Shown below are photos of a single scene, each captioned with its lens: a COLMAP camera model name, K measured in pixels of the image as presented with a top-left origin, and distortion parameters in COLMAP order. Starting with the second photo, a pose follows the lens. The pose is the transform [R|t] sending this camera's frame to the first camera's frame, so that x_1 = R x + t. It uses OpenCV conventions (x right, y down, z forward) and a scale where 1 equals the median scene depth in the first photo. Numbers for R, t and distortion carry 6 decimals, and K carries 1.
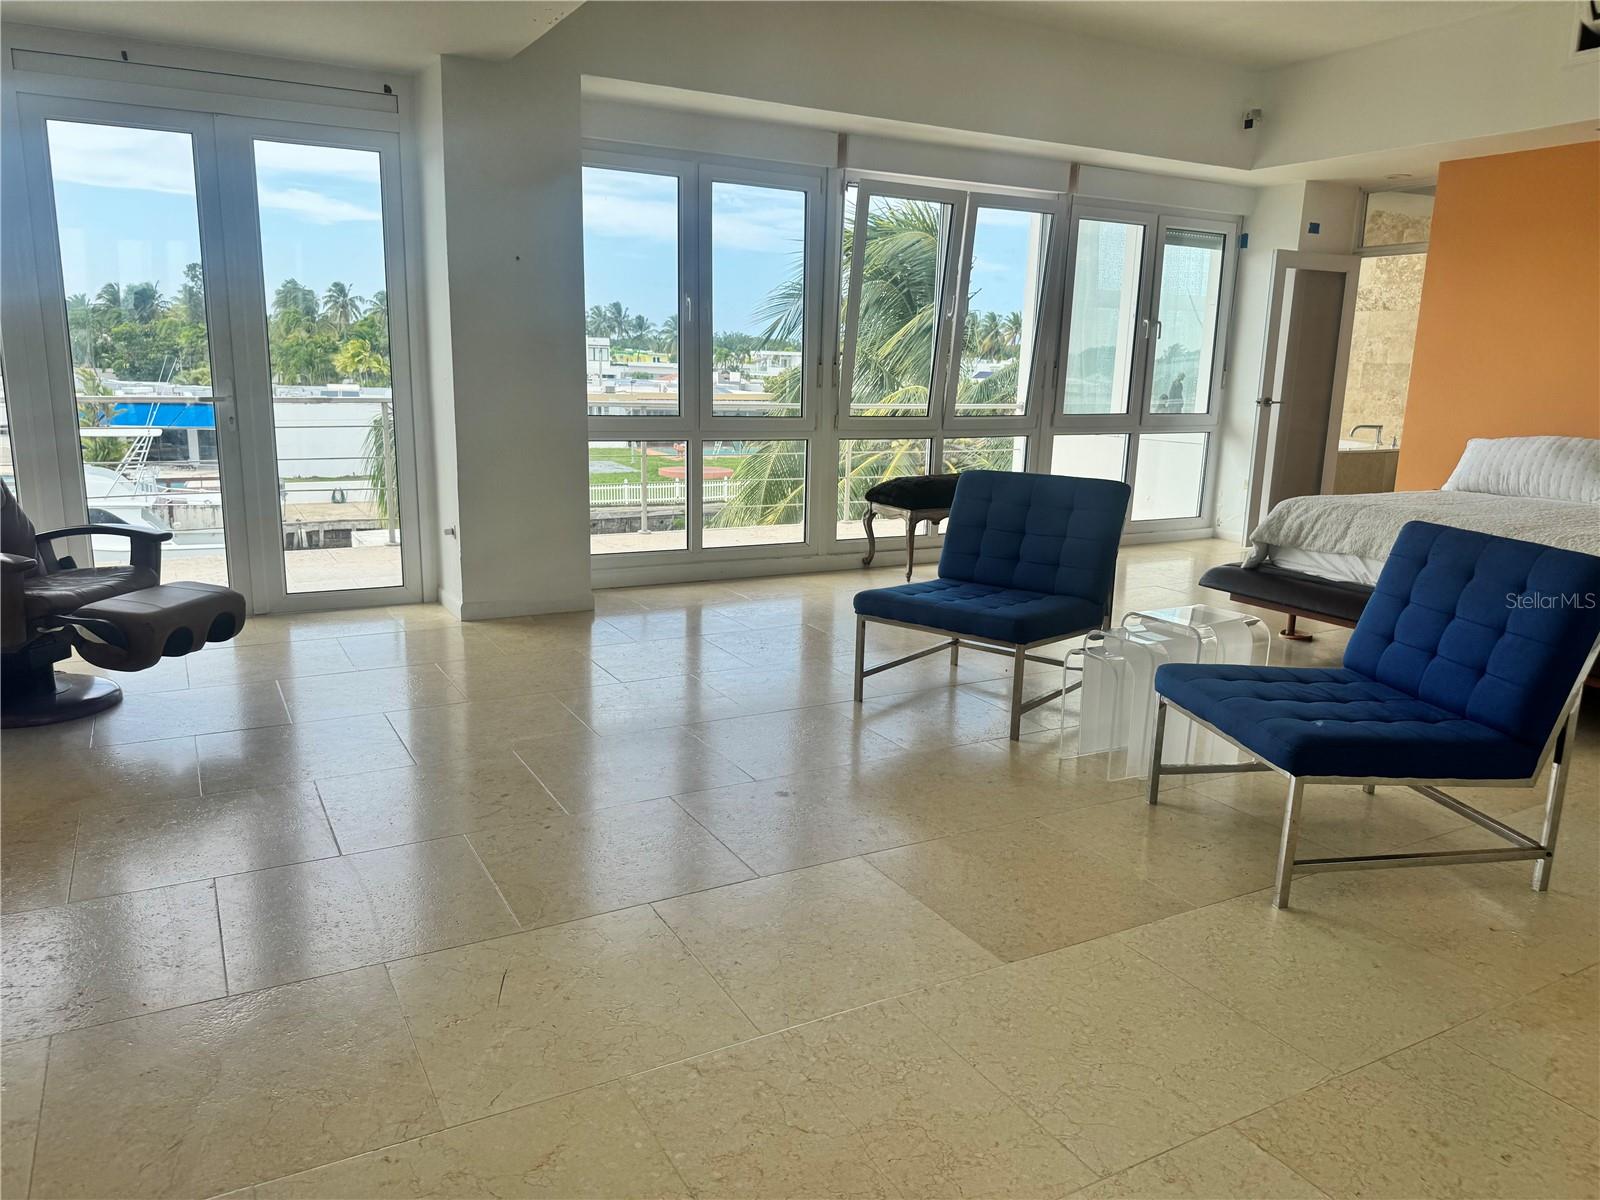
lens RADIAL K [[1121.2, 0, 798.2], [0, 1121.2, 590.5], [0, 0, 1]] dist [0.064536, -0.080670]
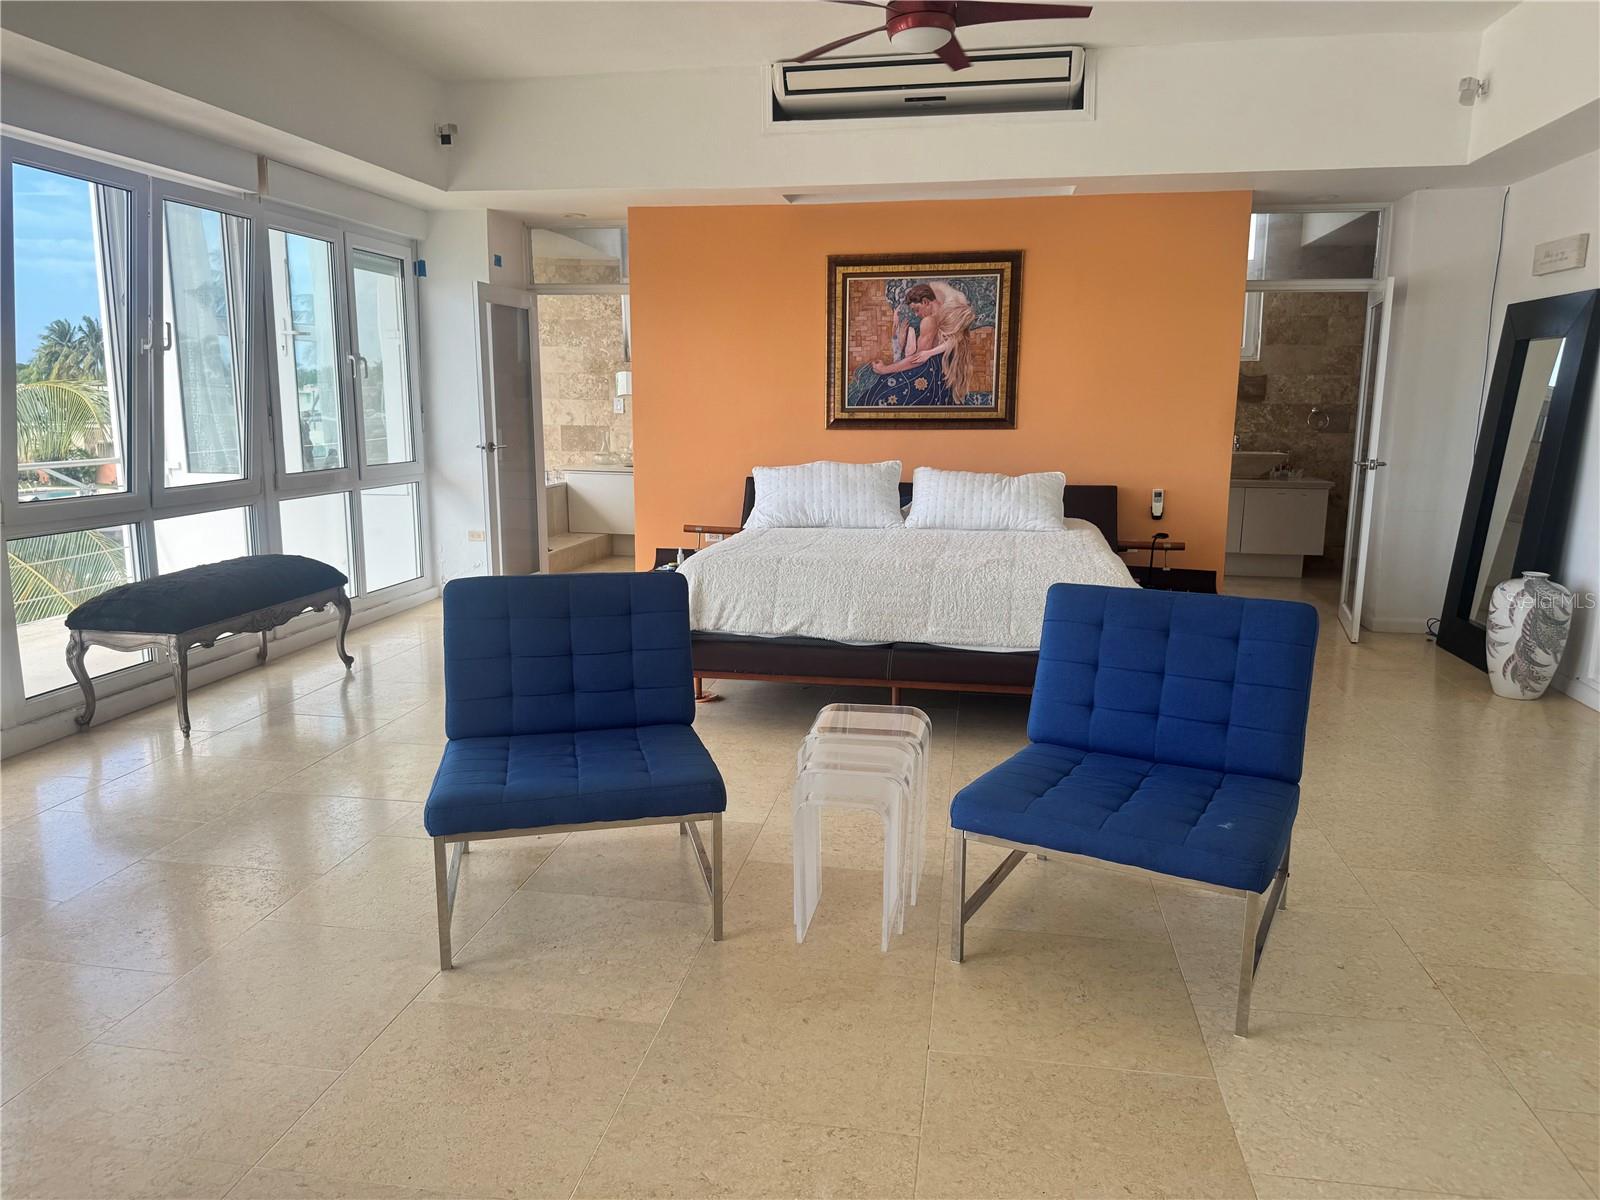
lens RADIAL K [[1148.8, 0, 796.5], [0, 1148.8, 600.3], [0, 0, 1]] dist [0.061013, -0.095299]
pose [[0.645681, -0.153100, 0.748102, -0.150623], [0.164151, 0.984619, 0.059827, -0.059726], [-0.745755, 0.084172, 0.660882, 0.209069]]
